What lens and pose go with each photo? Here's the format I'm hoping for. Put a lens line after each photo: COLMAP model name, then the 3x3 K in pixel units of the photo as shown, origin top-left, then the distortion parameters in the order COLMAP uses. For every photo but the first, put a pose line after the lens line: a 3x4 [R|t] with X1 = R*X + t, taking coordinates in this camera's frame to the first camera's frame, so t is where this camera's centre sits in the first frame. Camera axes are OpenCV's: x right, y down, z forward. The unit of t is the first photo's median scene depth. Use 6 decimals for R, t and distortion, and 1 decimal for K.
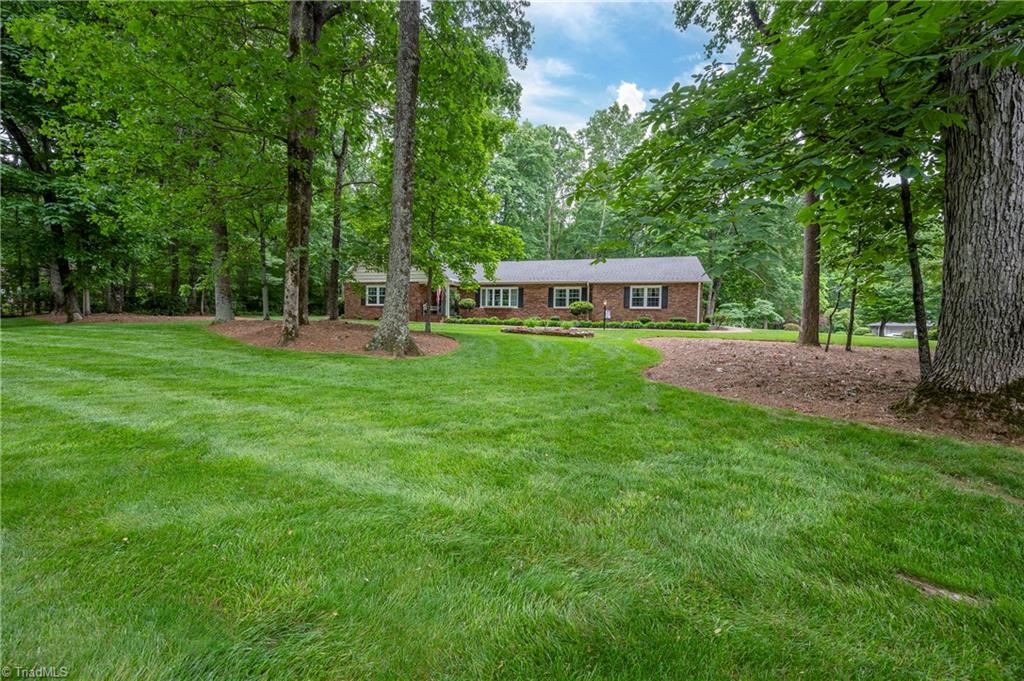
lens RADIAL K [[403.8, 0, 511.6], [0, 403.8, 342.4], [0, 0, 1]] dist [-0.000577, 0.000724]
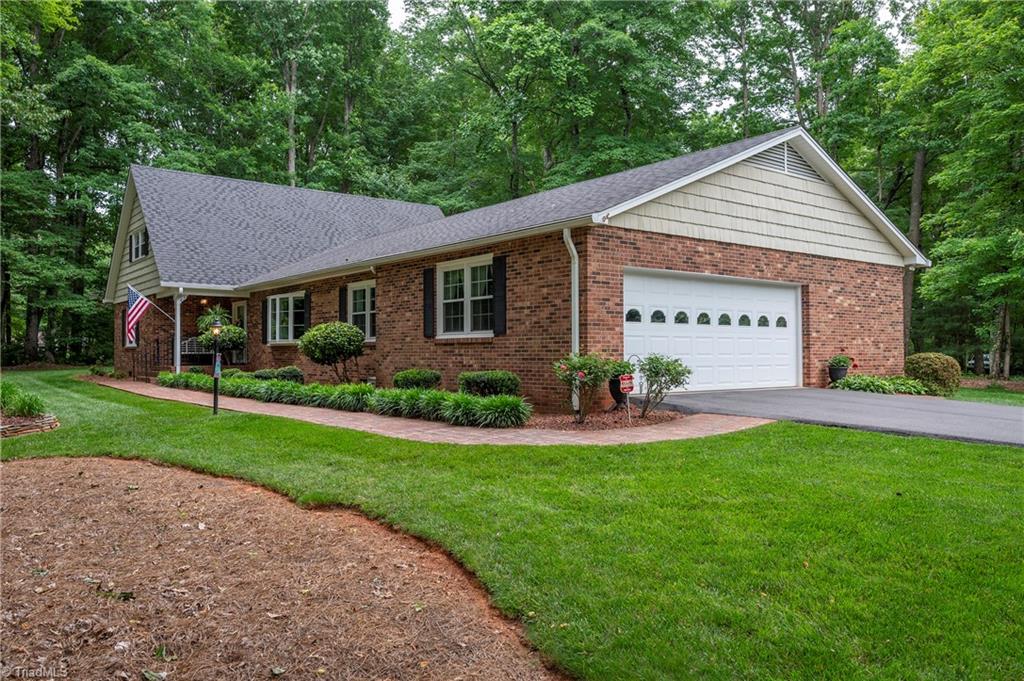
lens RADIAL K [[764.6, 0, 519.9], [0, 764.6, 343.0], [0, 0, 1]] dist [0.007298, 0.003423]
pose [[0.811965, -0.028521, -0.583009, 0.638680], [-0.007865, 0.998180, -0.059786, -0.044909], [0.583654, 0.053129, 0.810263, 0.542085]]
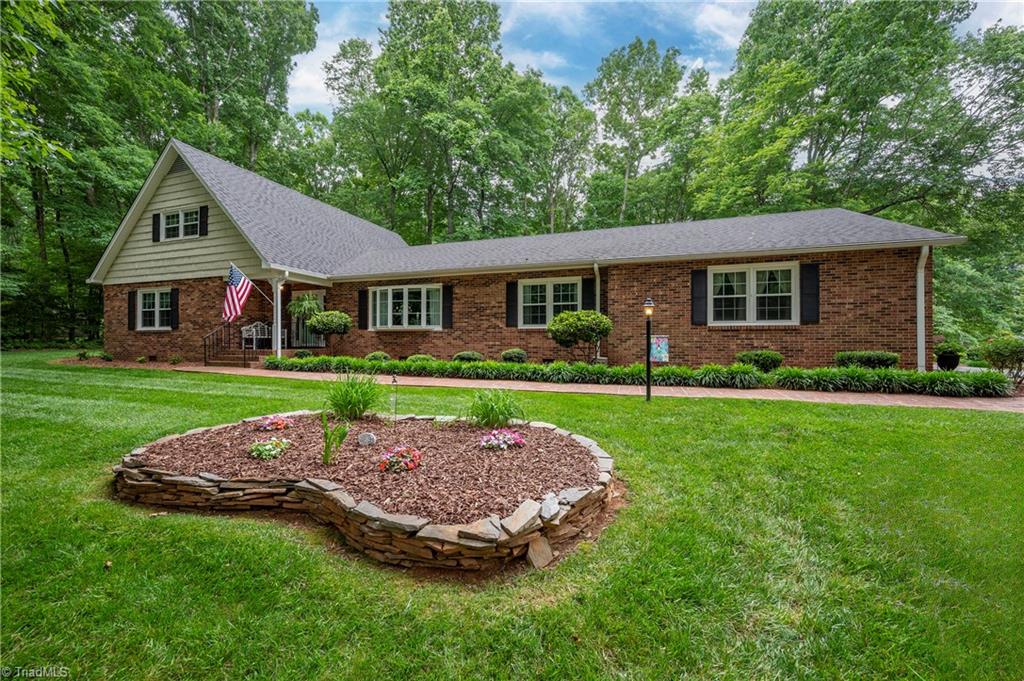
lens RADIAL K [[403.8, 0, 508.8], [0, 403.8, 336.8], [0, 0, 1]] dist [-0.000577, 0.000724]
pose [[0.998074, -0.017069, -0.059648, 0.121149], [0.013515, 0.998137, -0.059490, -0.051142], [0.060552, 0.058569, 0.996445, 0.577200]]
